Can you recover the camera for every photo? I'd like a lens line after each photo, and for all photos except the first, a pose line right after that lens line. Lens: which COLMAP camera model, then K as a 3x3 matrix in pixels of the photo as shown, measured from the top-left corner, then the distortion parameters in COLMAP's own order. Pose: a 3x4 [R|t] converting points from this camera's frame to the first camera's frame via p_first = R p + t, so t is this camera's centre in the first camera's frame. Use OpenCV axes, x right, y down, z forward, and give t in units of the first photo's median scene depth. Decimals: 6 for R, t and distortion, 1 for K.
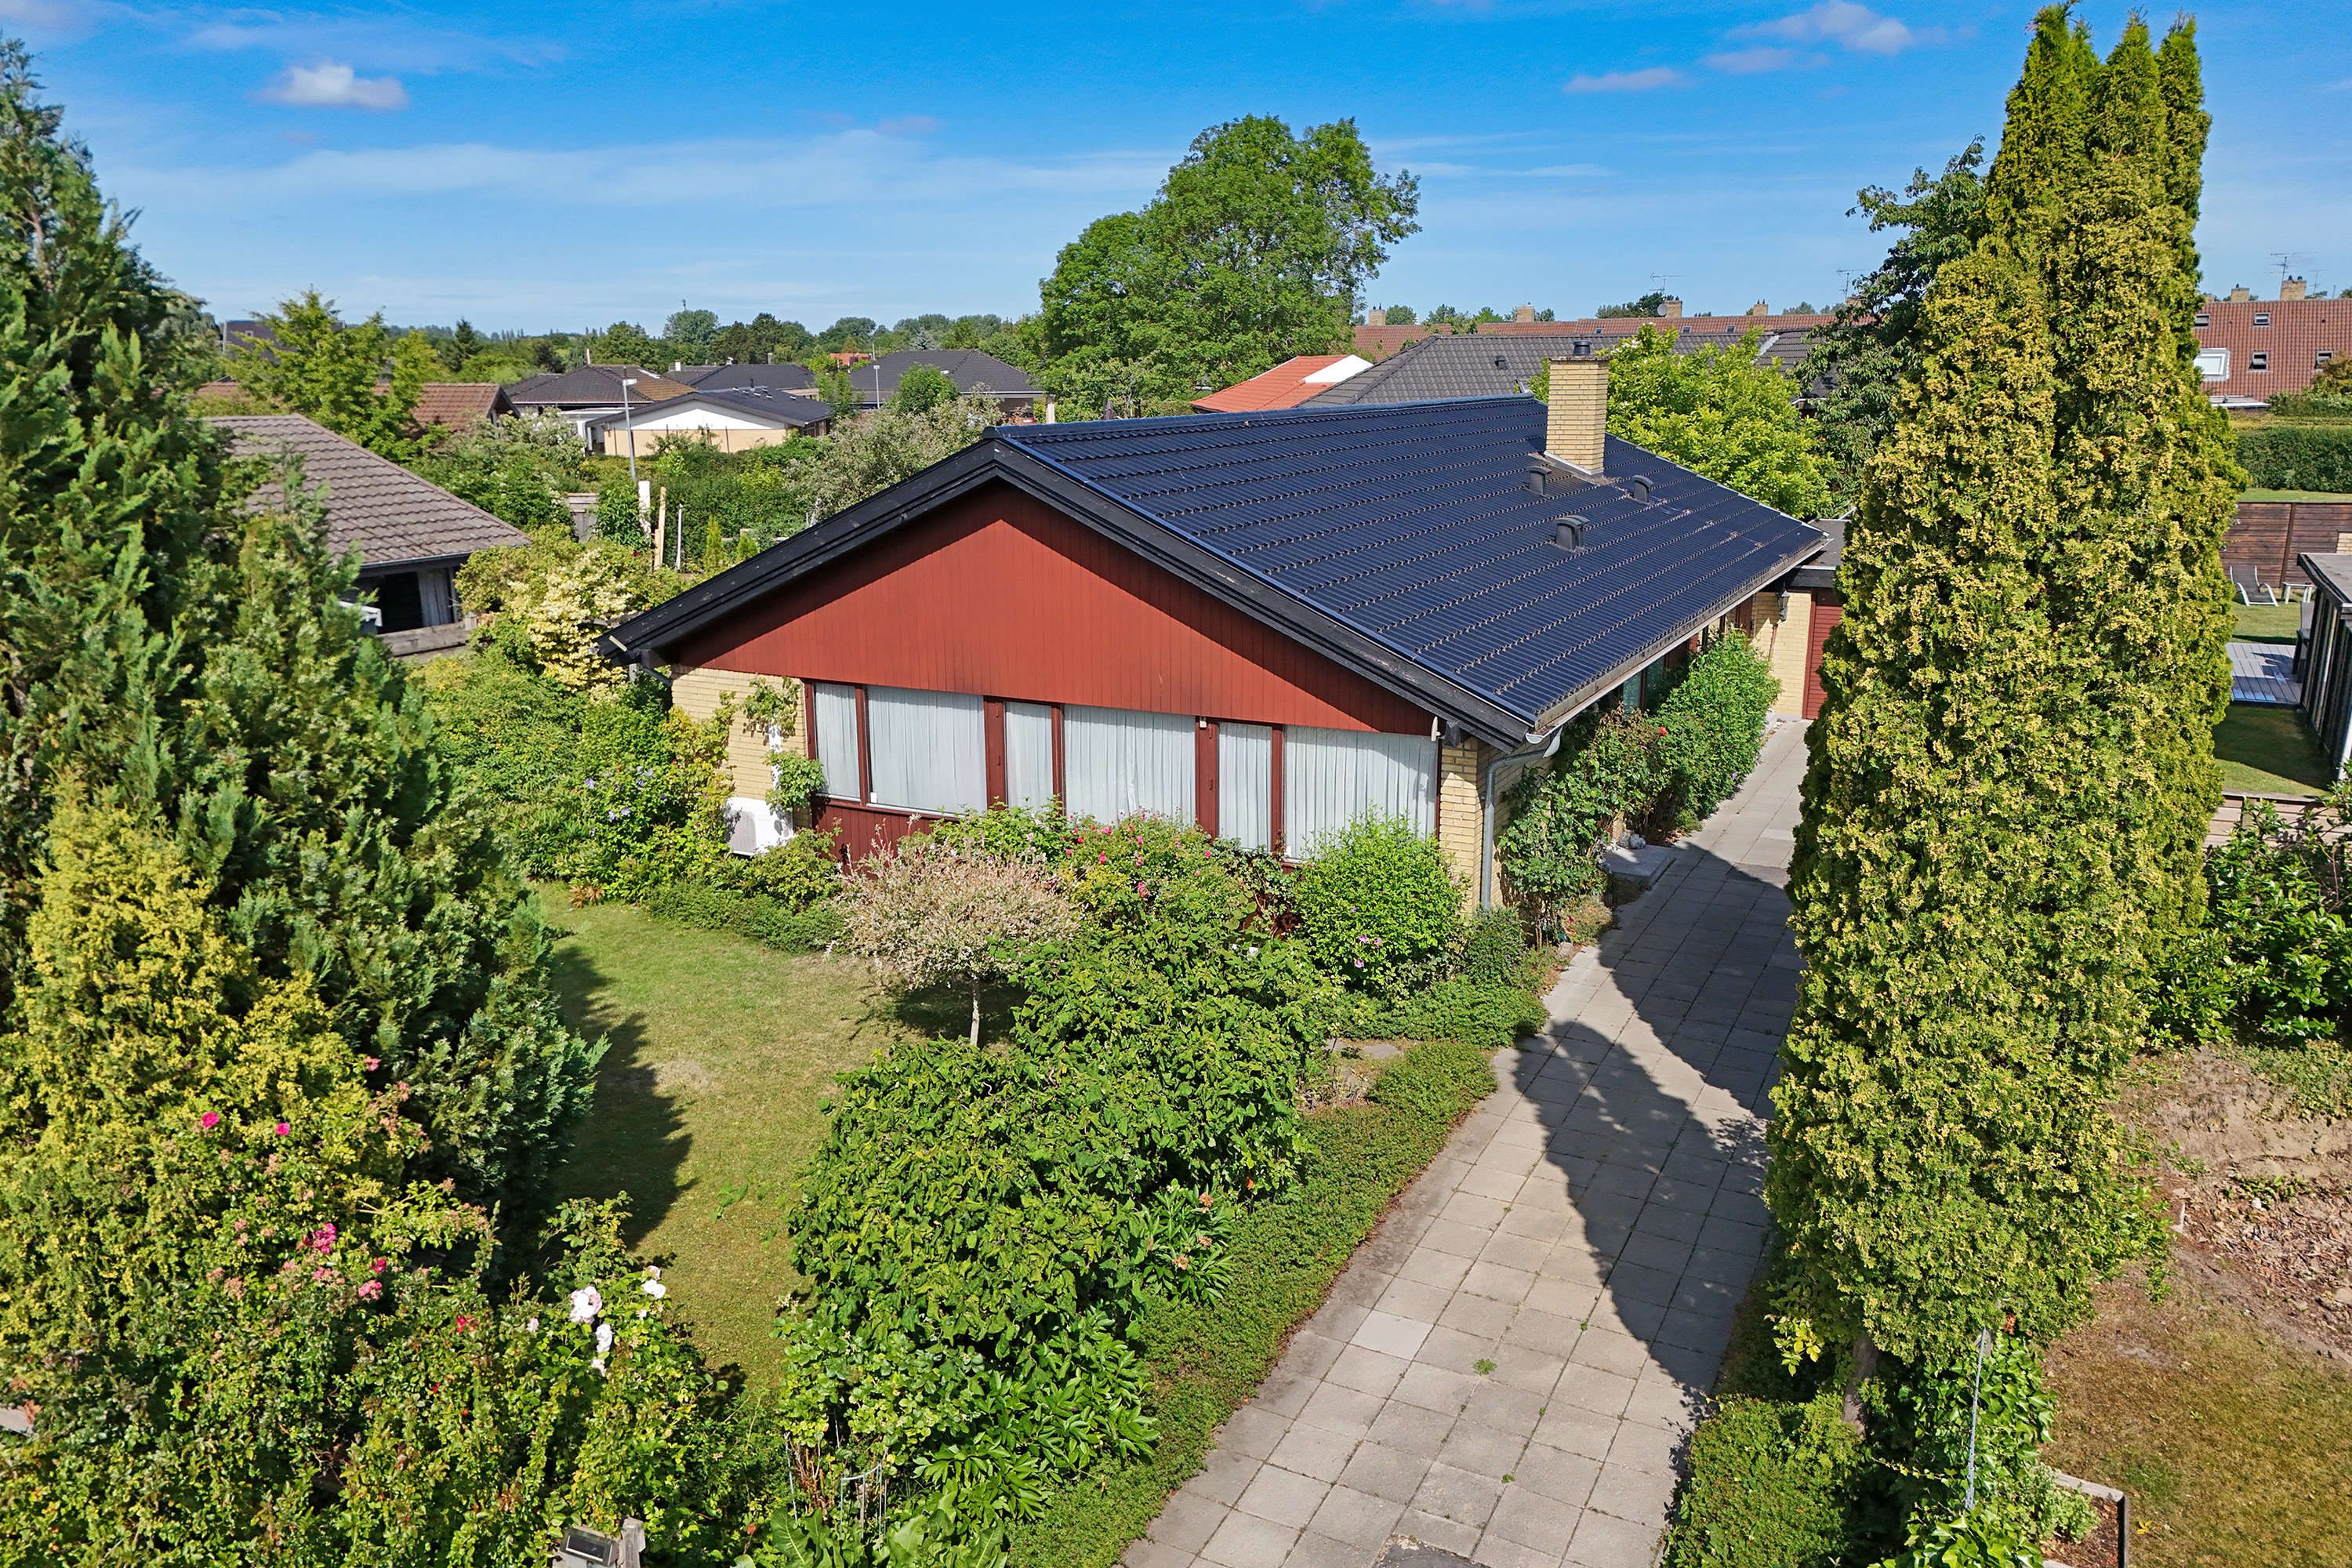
lens RADIAL K [[1730.5, 0, 1169.5], [0, 1730.5, 785.6], [0, 0, 1]] dist [0.071947, -0.061082]
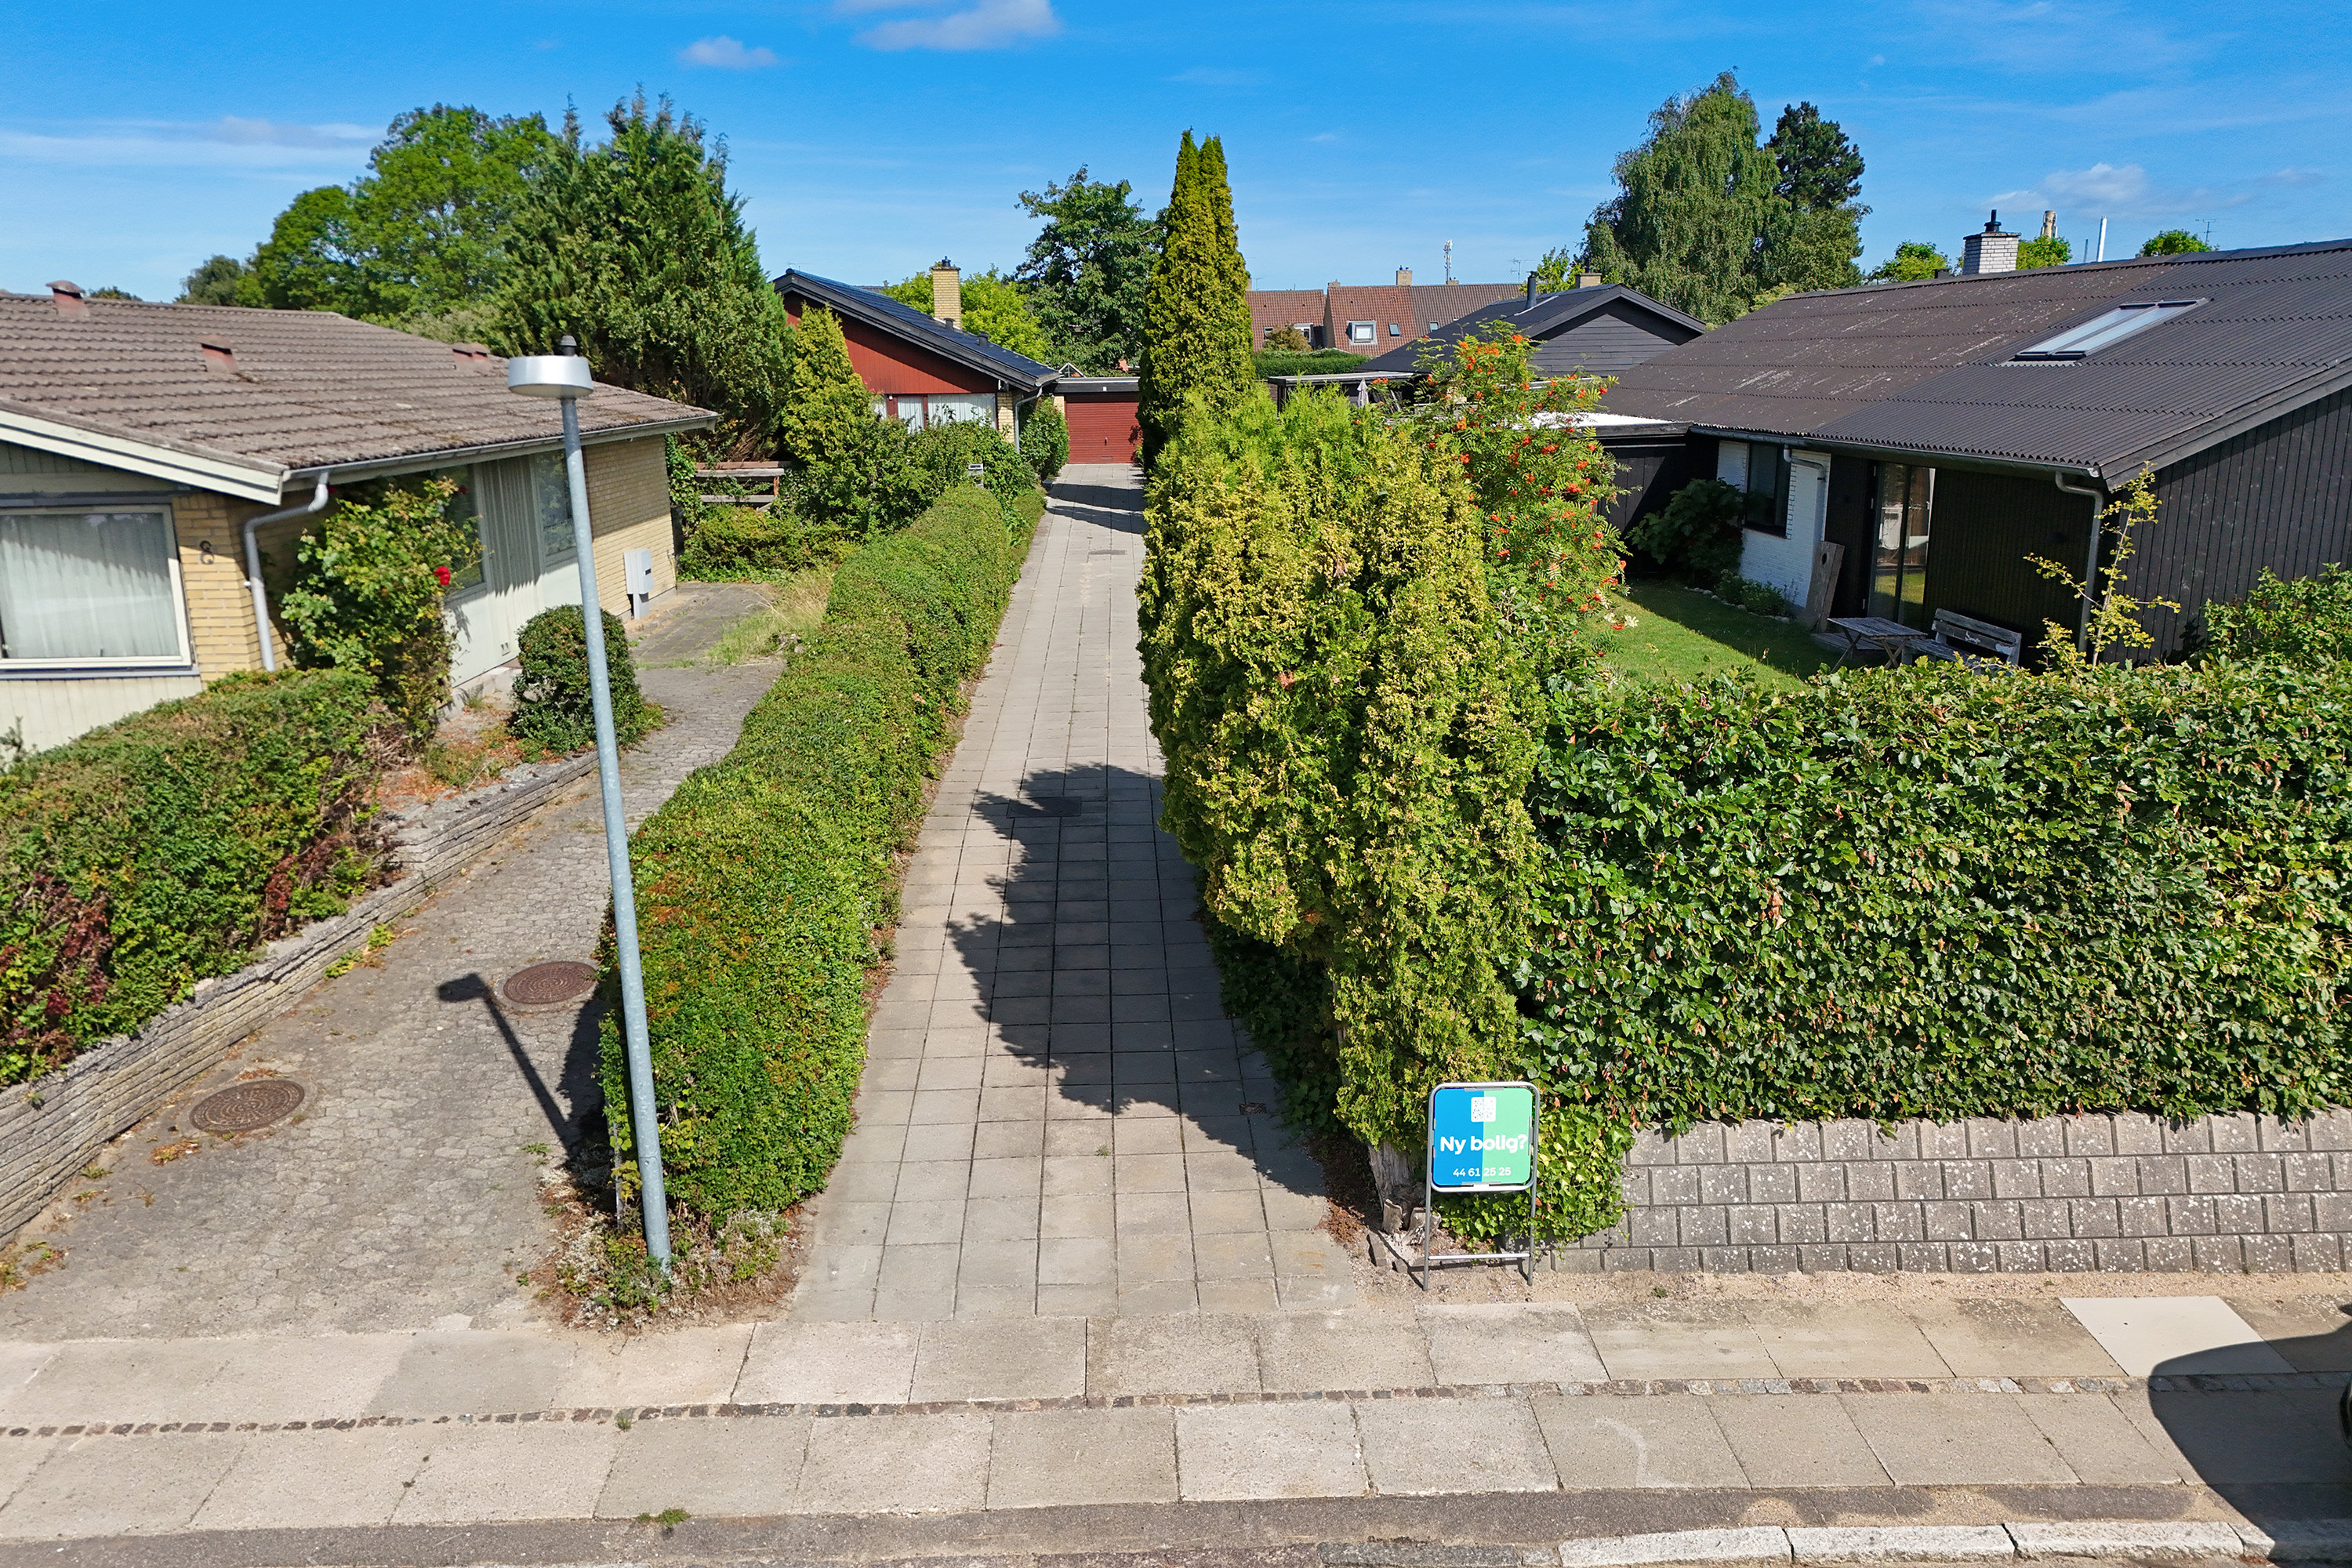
lens RADIAL K [[1730.5, 0, 1177.6], [0, 1730.5, 787.1], [0, 0, 1]] dist [0.071947, -0.061082]
pose [[0.870459, -0.124716, 0.476180, -0.806972], [0.125151, 0.991655, 0.030947, 0.449780], [-0.476066, 0.032656, 0.878803, -1.211653]]
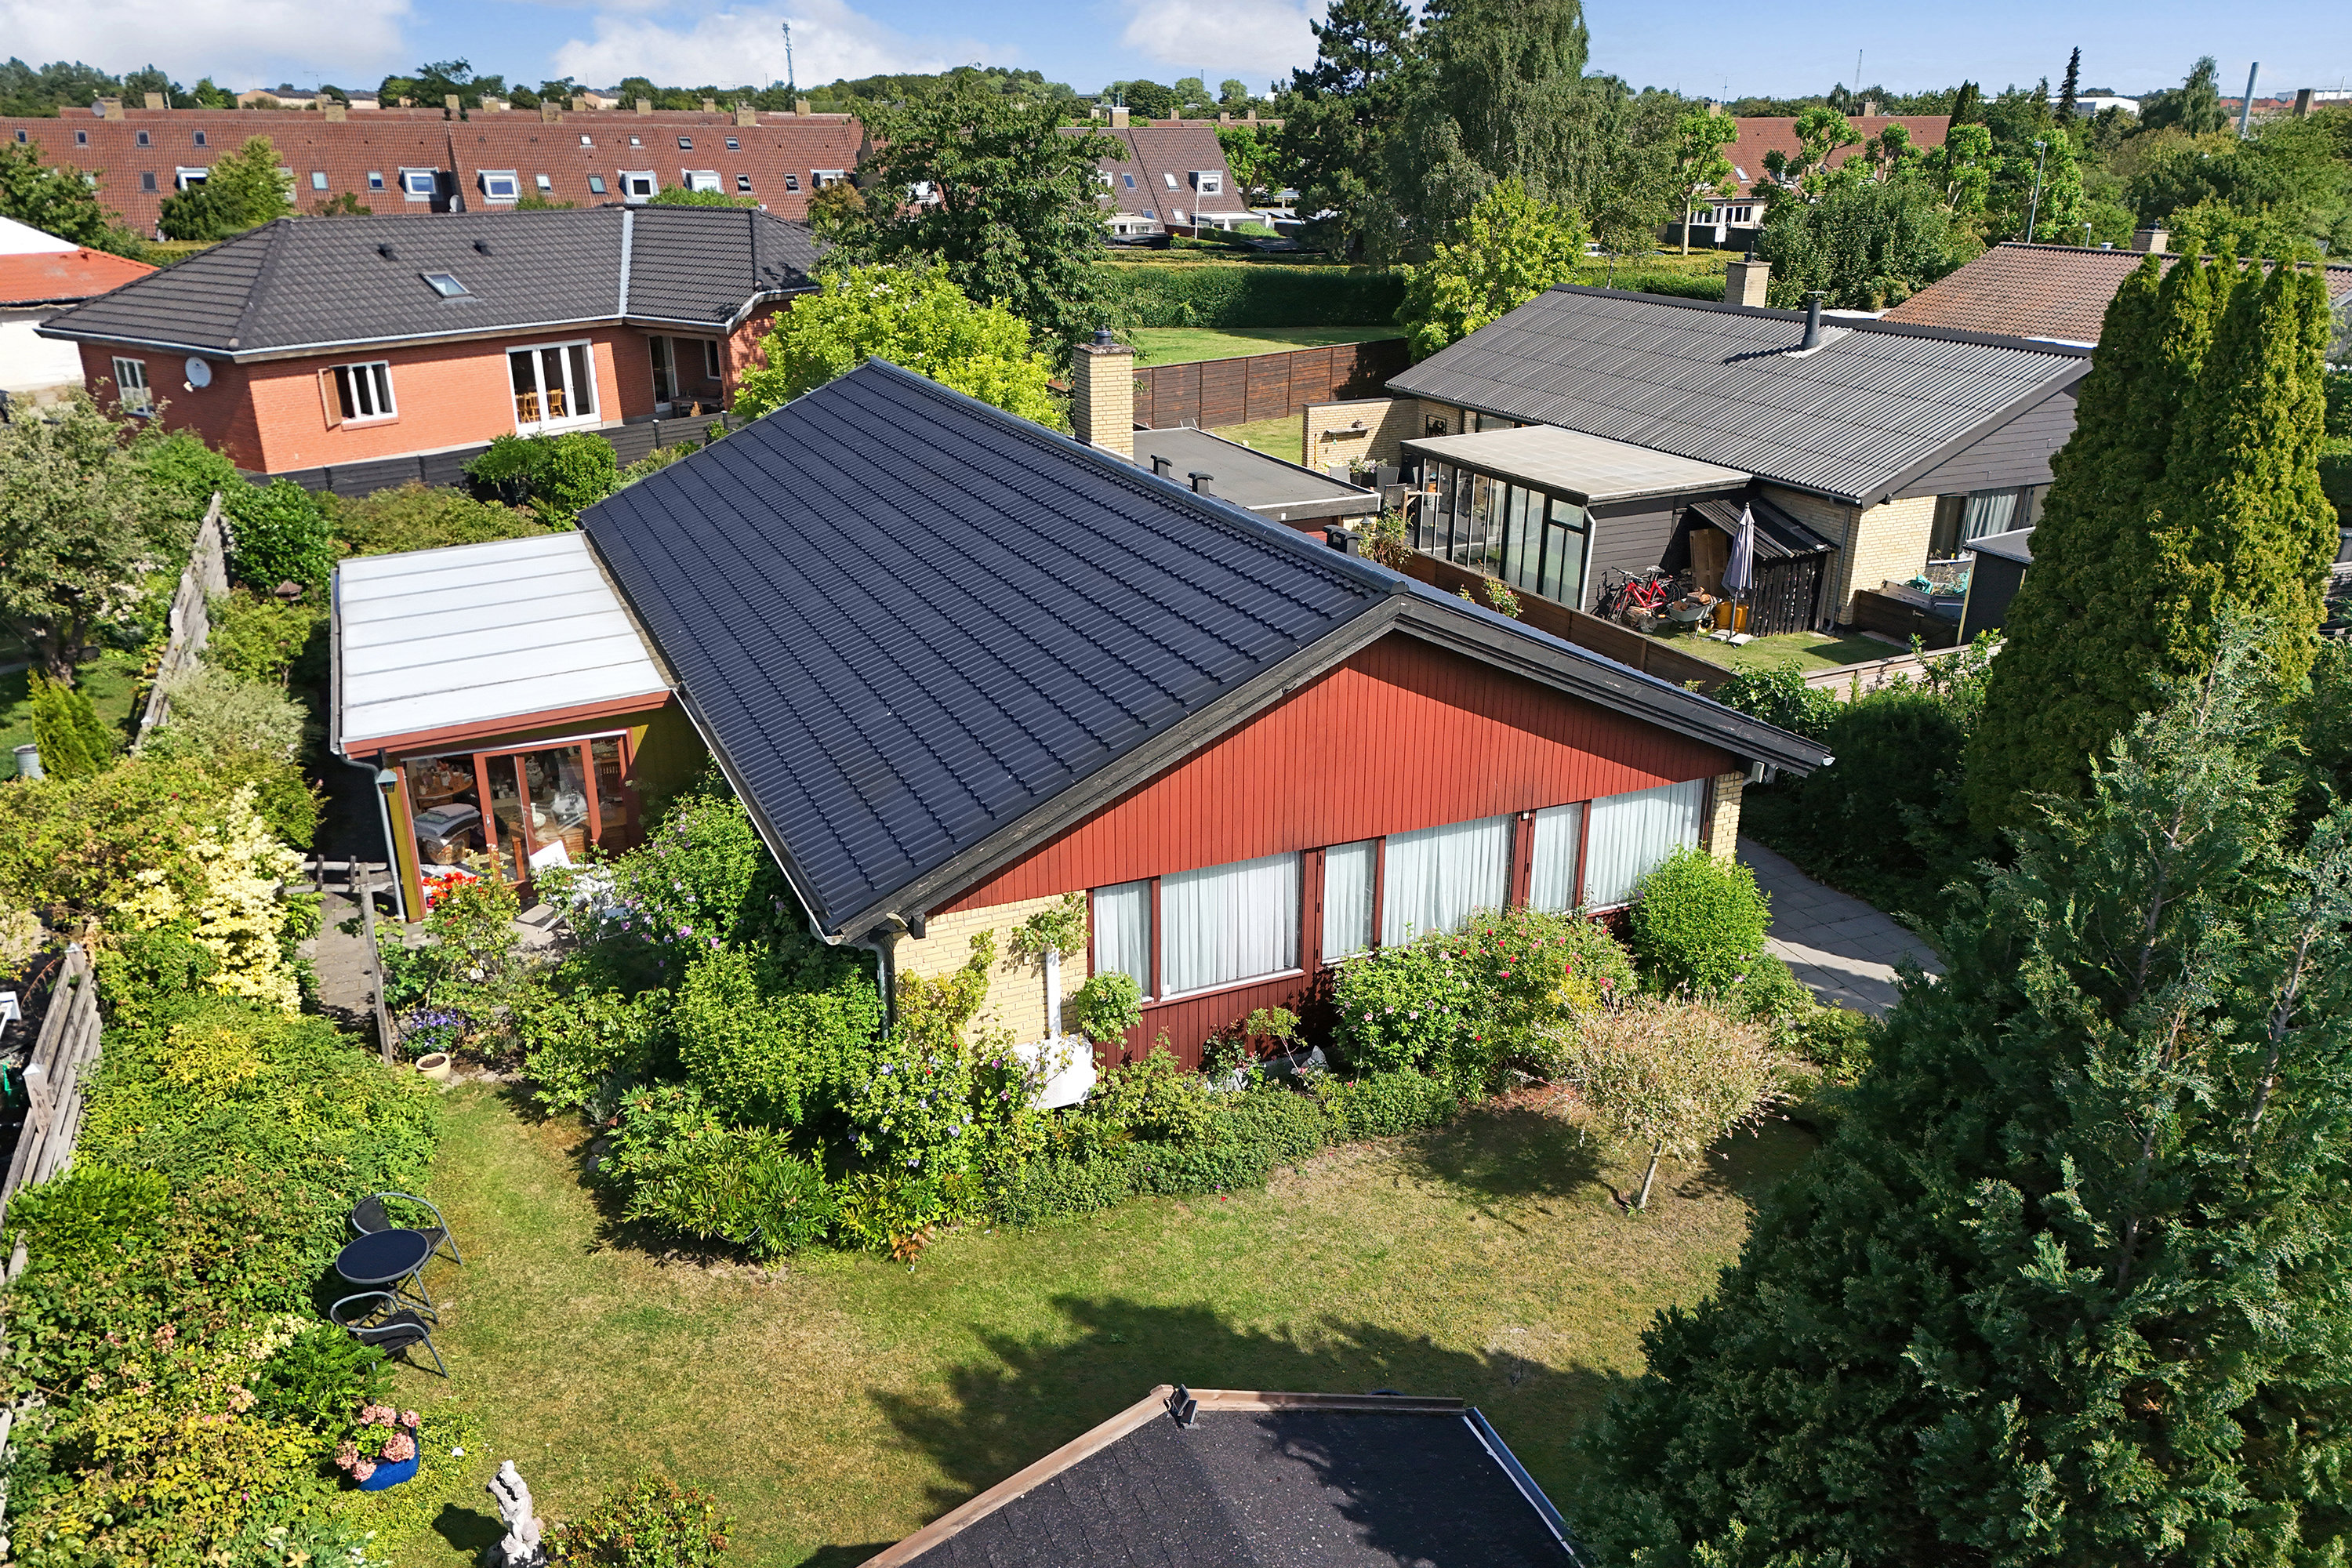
lens RADIAL K [[1730.5, 0, 1177.9], [0, 1730.5, 793.8], [0, 0, 1]] dist [0.071947, -0.061082]
pose [[0.621606, -0.273167, 0.734156, -0.859426], [0.180069, 0.961956, 0.205464, -0.294942], [-0.762352, 0.004482, 0.647147, 0.455270]]
